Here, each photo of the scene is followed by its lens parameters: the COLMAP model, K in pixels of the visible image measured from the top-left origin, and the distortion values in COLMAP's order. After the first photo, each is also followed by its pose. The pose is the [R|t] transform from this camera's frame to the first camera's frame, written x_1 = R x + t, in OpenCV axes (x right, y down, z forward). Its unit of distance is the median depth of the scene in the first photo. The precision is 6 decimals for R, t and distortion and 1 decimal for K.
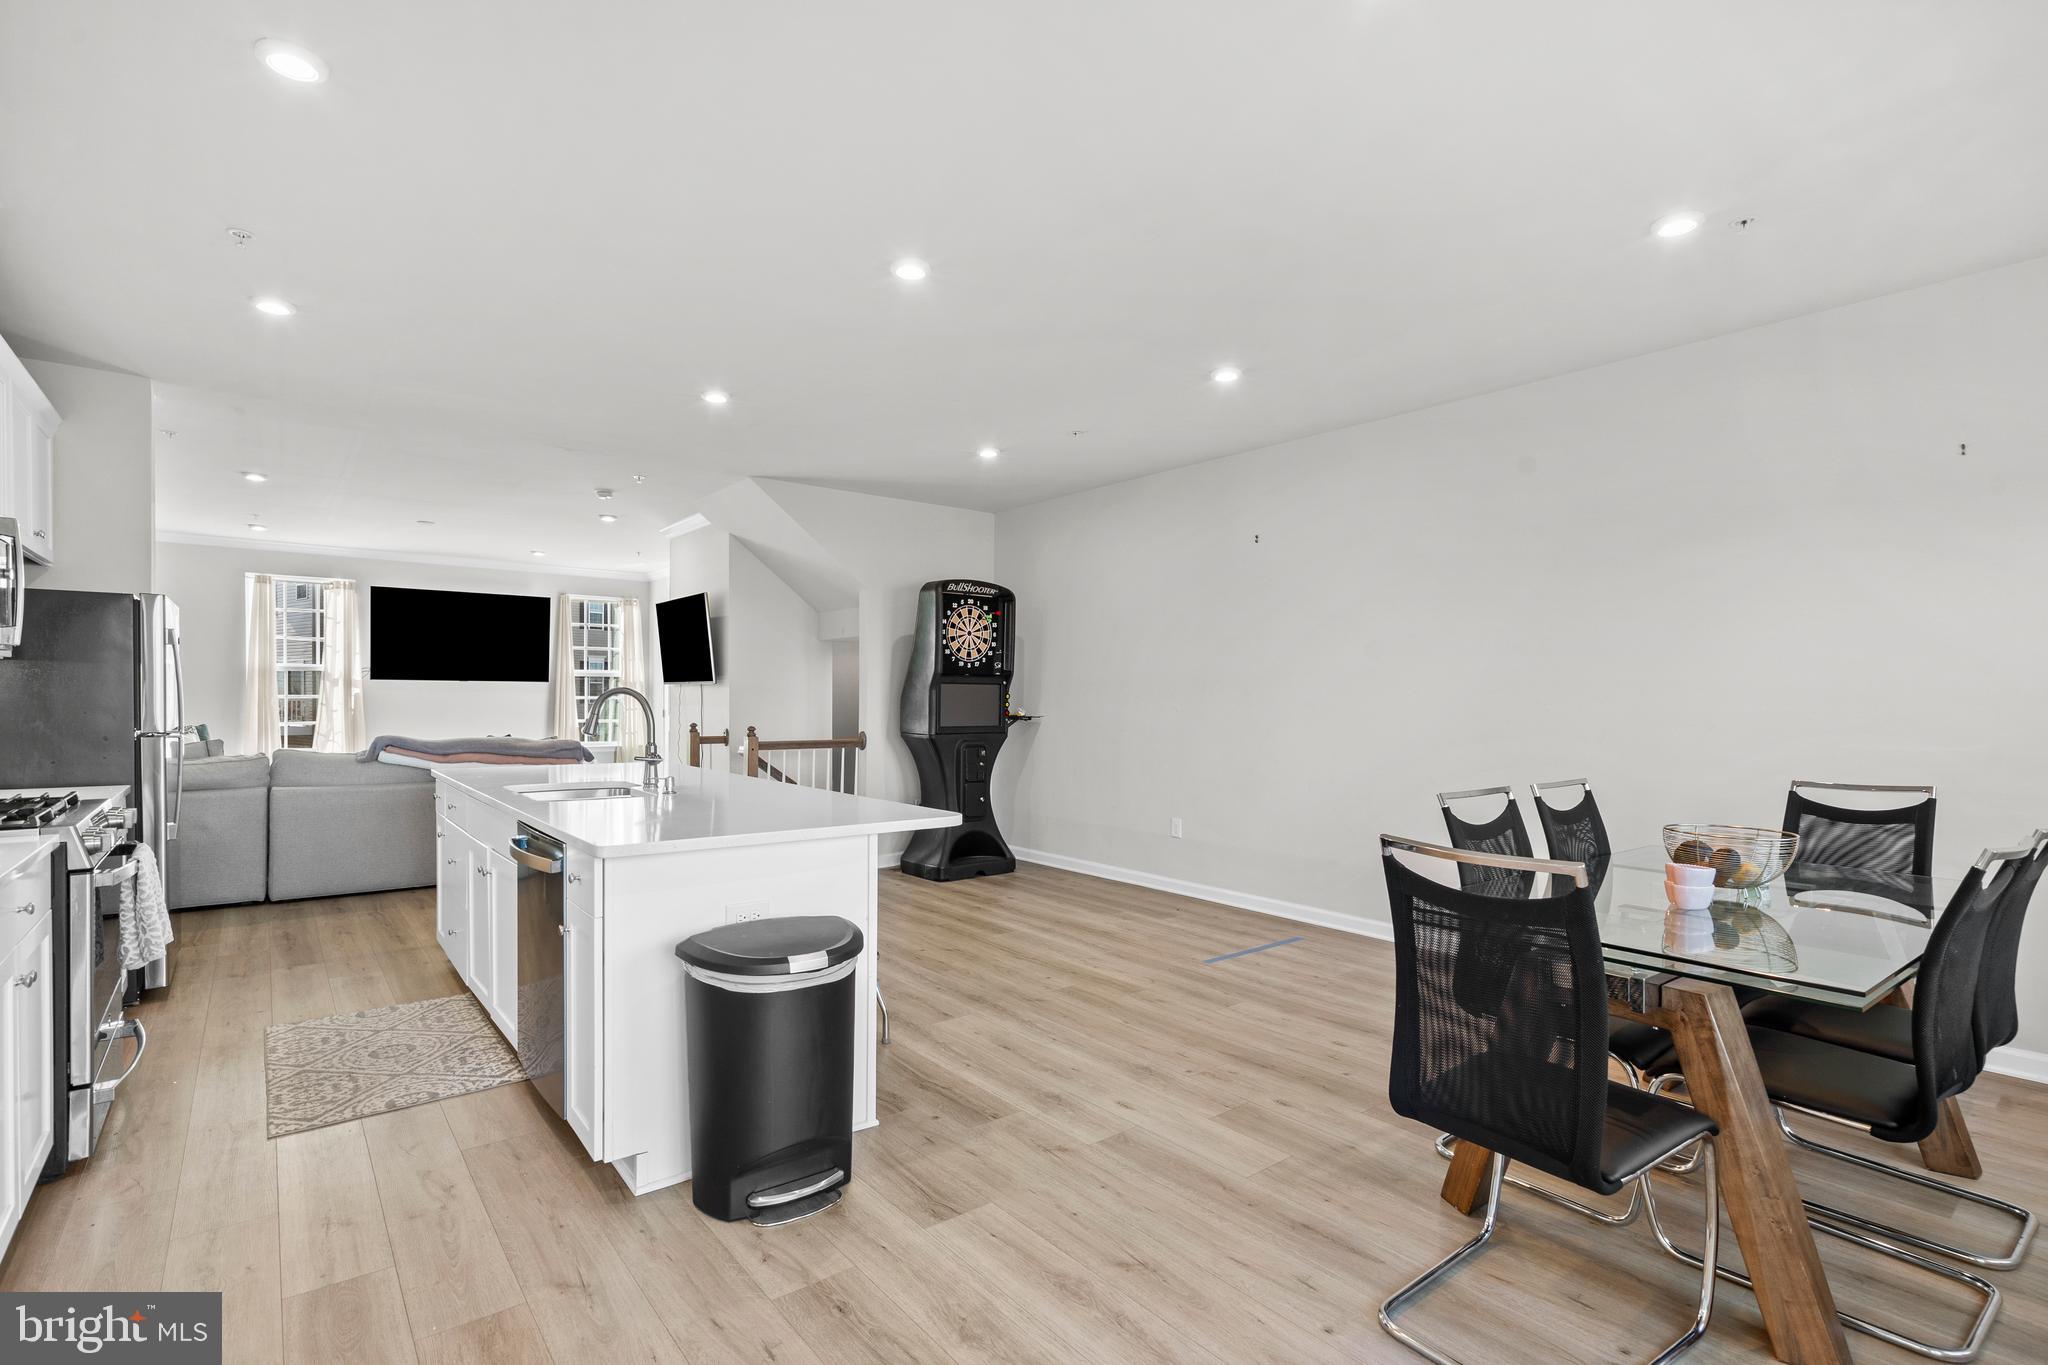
lens RADIAL K [[963.4, 0, 1017.9], [0, 963.4, 708.4], [0, 0, 1]] dist [0.002566, 0.000535]
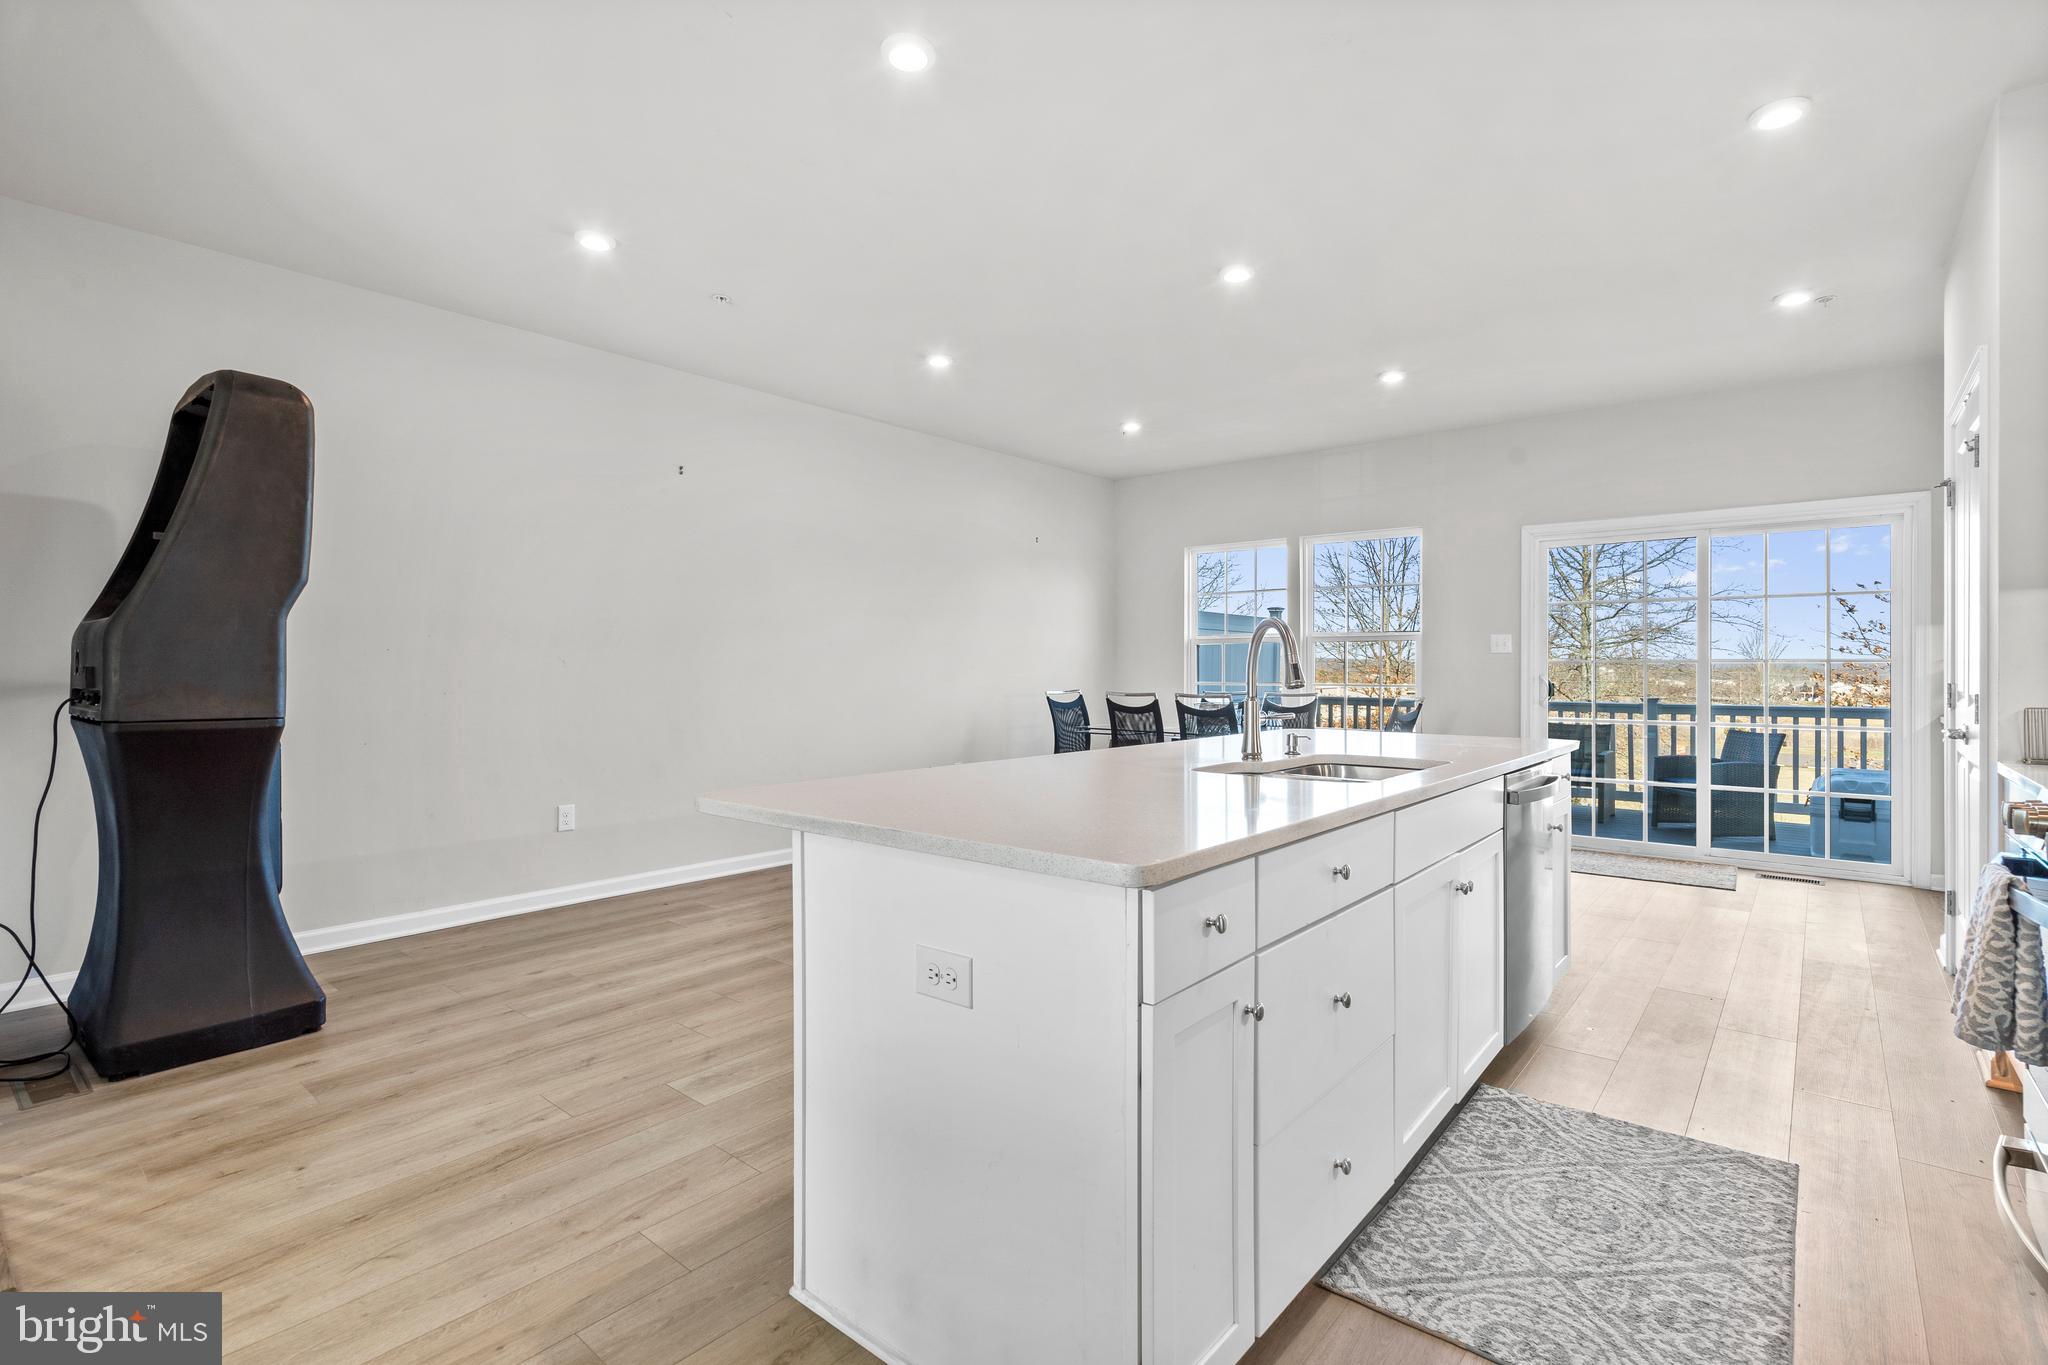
lens RADIAL K [[948.2, 0, 1015.6], [0, 948.2, 668.9], [0, 0, 1]] dist [-0.002030, -0.000306]
pose [[-0.199266, -0.005673, 0.979929, -0.613653], [0.009562, 0.999924, 0.007733, 0.004291], [-0.979899, 0.010911, -0.199197, 0.775534]]
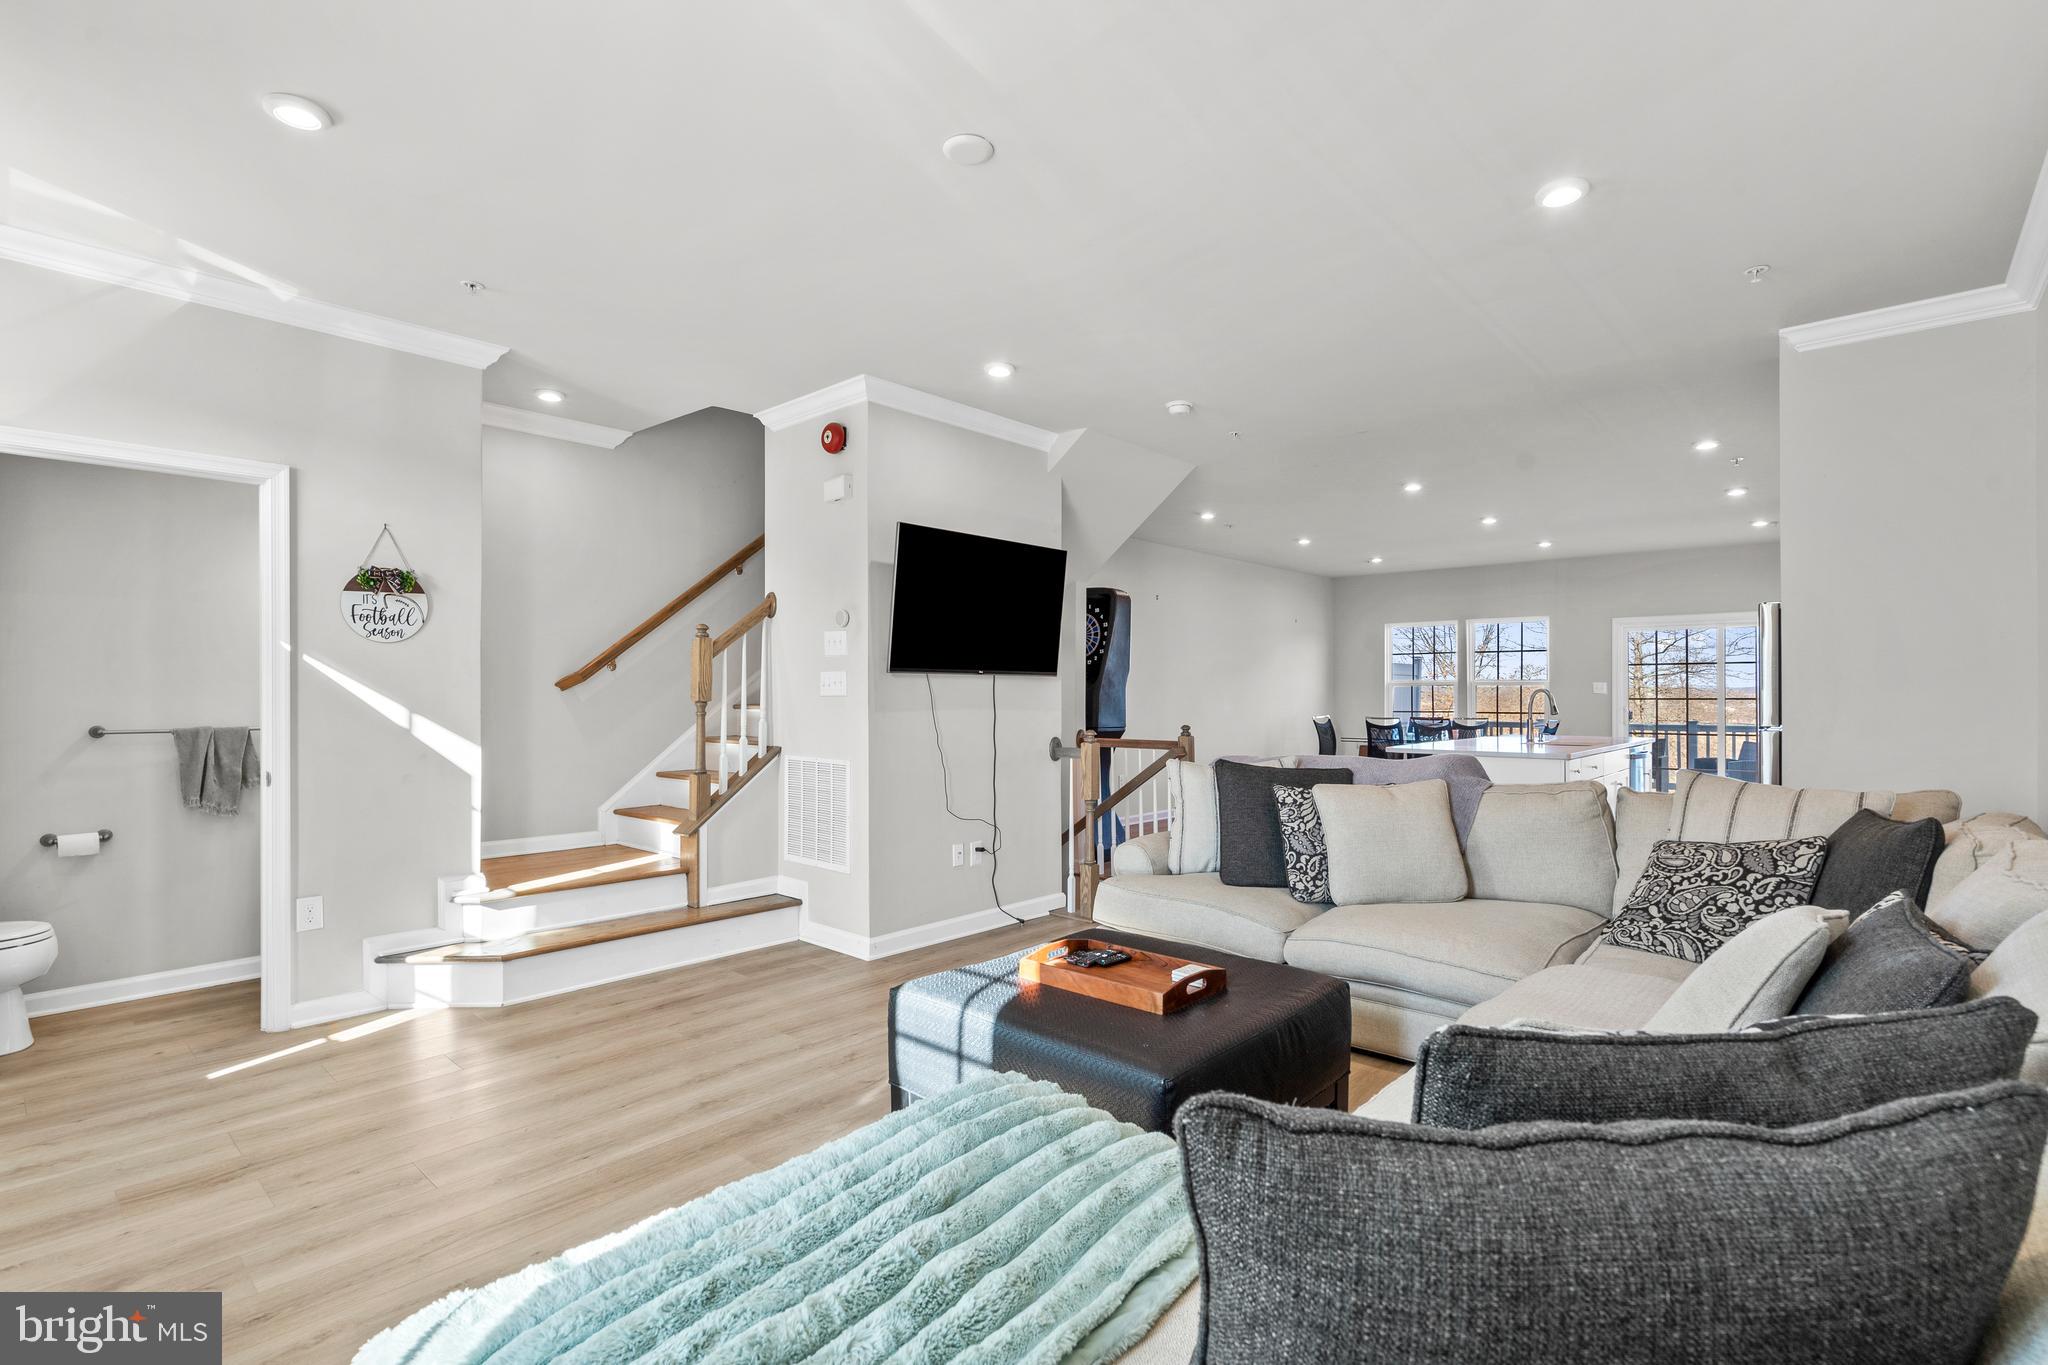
lens RADIAL K [[963.0, 0, 1024.0], [0, 963.0, 682.5], [0, 0, 1]] dist [0.001837, 0.000855]
pose [[-0.175368, 0.002567, 0.984500, -1.215191], [0.008425, 0.999964, -0.001106, -0.025814], [-0.984467, 0.008100, -0.175383, 1.356854]]
